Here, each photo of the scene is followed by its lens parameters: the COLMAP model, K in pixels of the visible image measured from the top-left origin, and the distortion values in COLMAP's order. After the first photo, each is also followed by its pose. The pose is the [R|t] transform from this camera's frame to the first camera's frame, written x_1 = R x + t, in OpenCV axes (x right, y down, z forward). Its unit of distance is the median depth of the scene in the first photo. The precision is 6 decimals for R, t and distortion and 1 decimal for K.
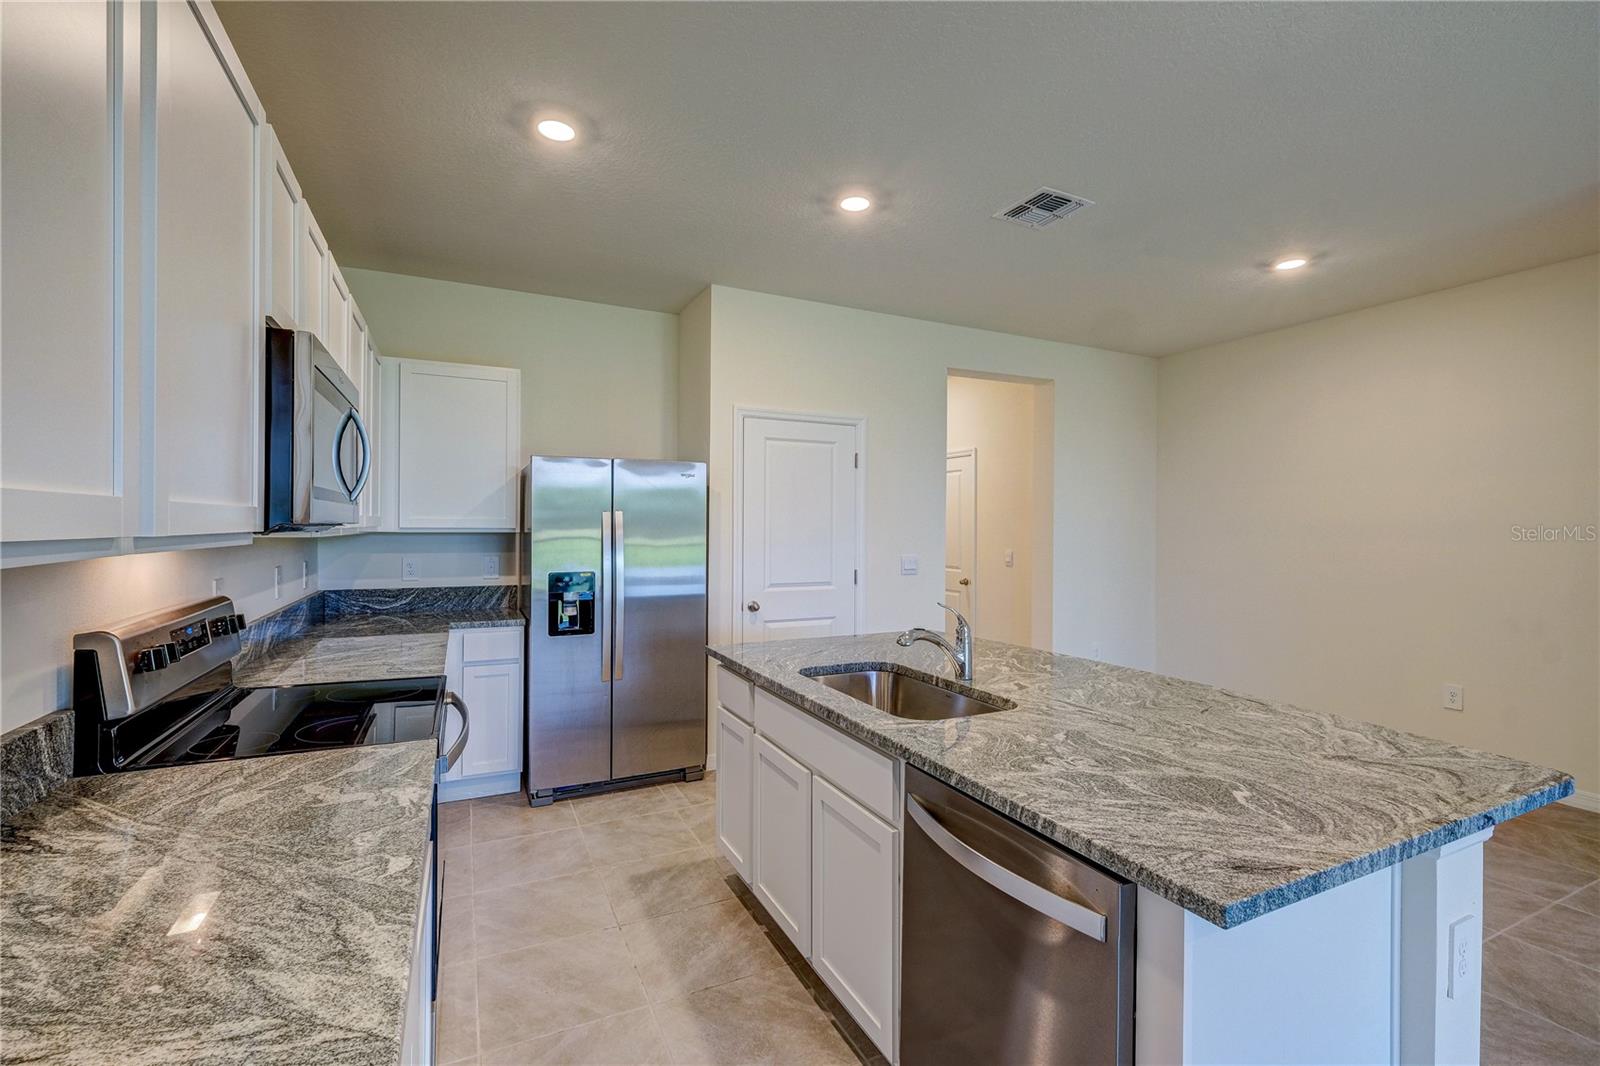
lens RADIAL K [[701.0, 0, 802.7], [0, 701.0, 527.9], [0, 0, 1]] dist [-0.001610, -0.000426]
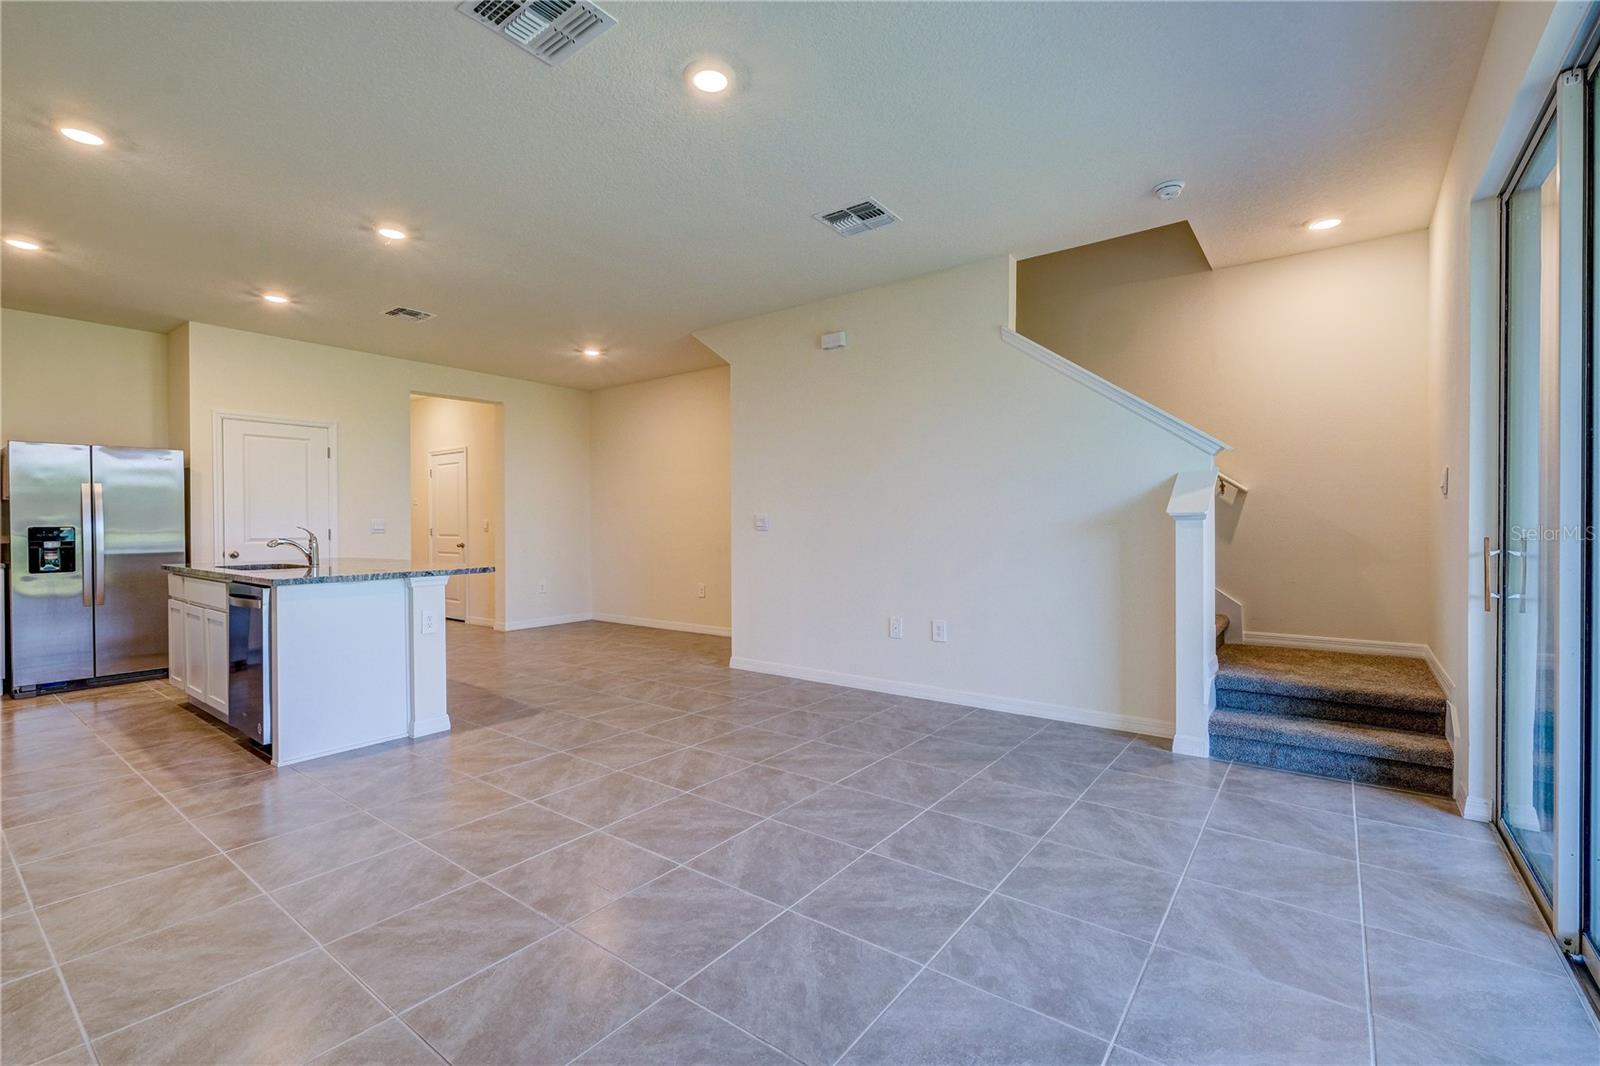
lens RADIAL K [[701.0, 0, 802.7], [0, 701.0, 527.9], [0, 0, 1]] dist [-0.001610, -0.000426]
pose [[0.893285, -0.013854, 0.449278, 0.373829], [0.012102, 0.999904, 0.006770, 0.074726], [-0.449328, -0.000611, 0.893367, -0.895571]]
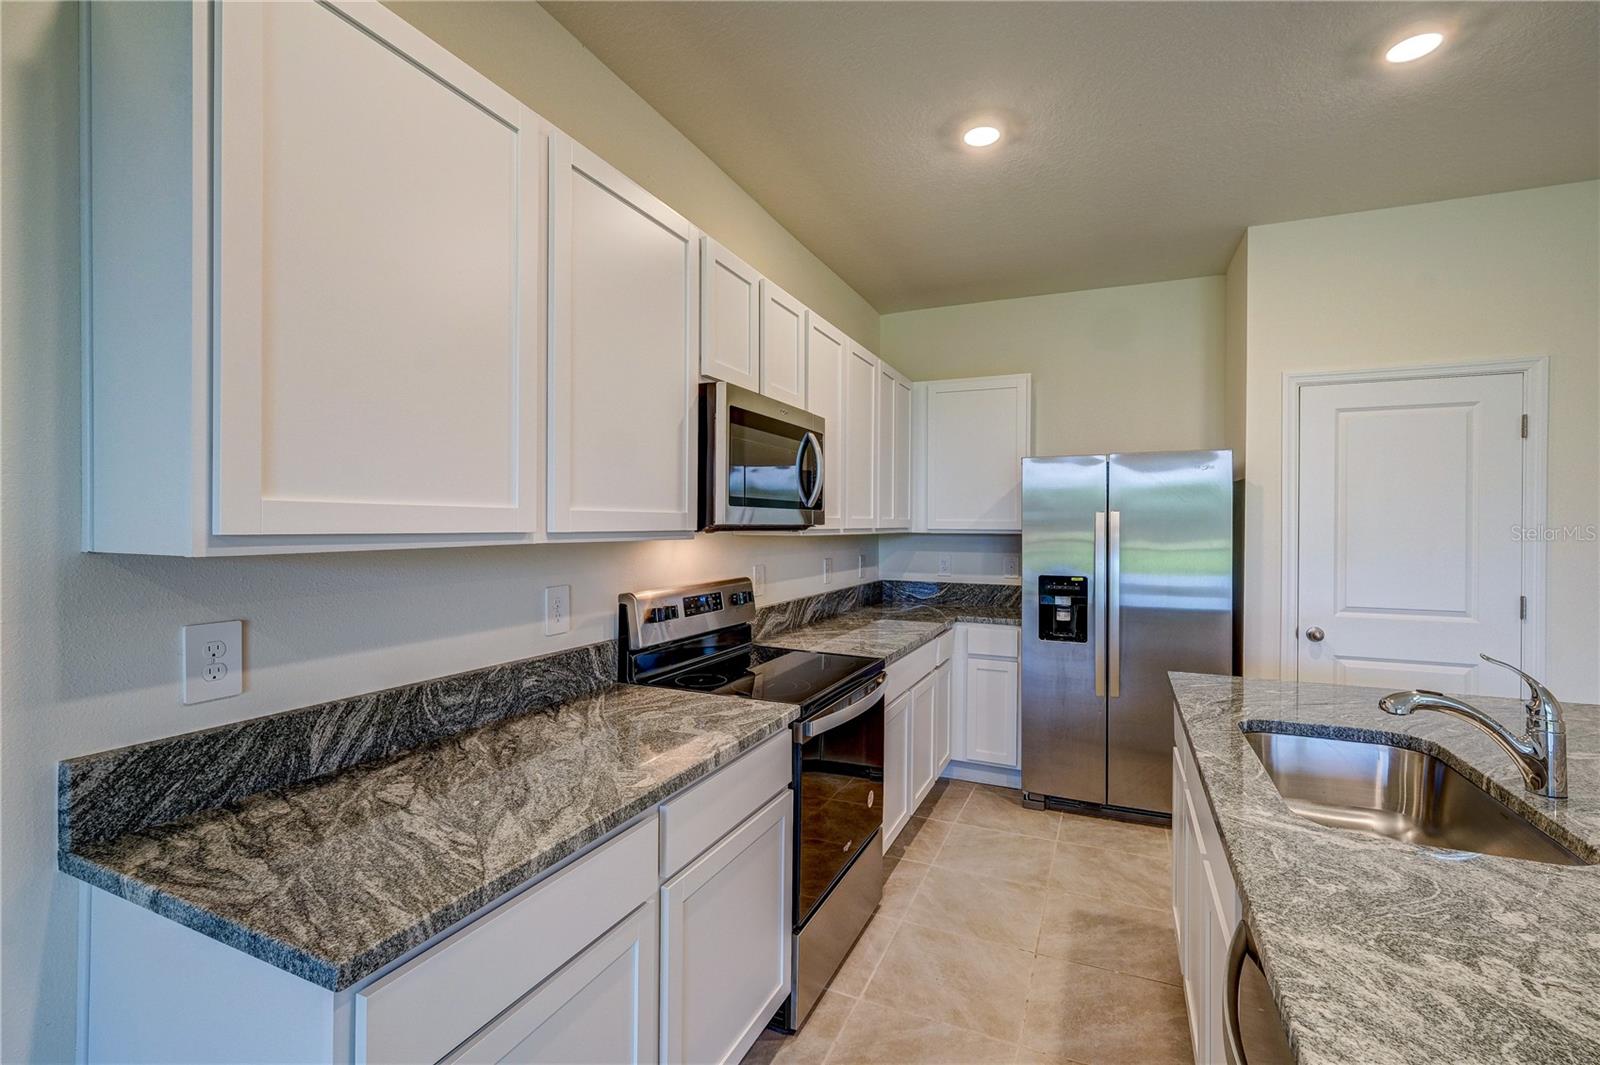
lens RADIAL K [[701.0, 0, 802.7], [0, 701.0, 527.4], [0, 0, 1]] dist [-0.001610, -0.000426]
pose [[0.646087, 0.000747, -0.763263, 0.176894], [-0.004153, 0.999988, -0.002537, 0.000727], [0.763252, 0.004809, 0.646083, 0.106238]]
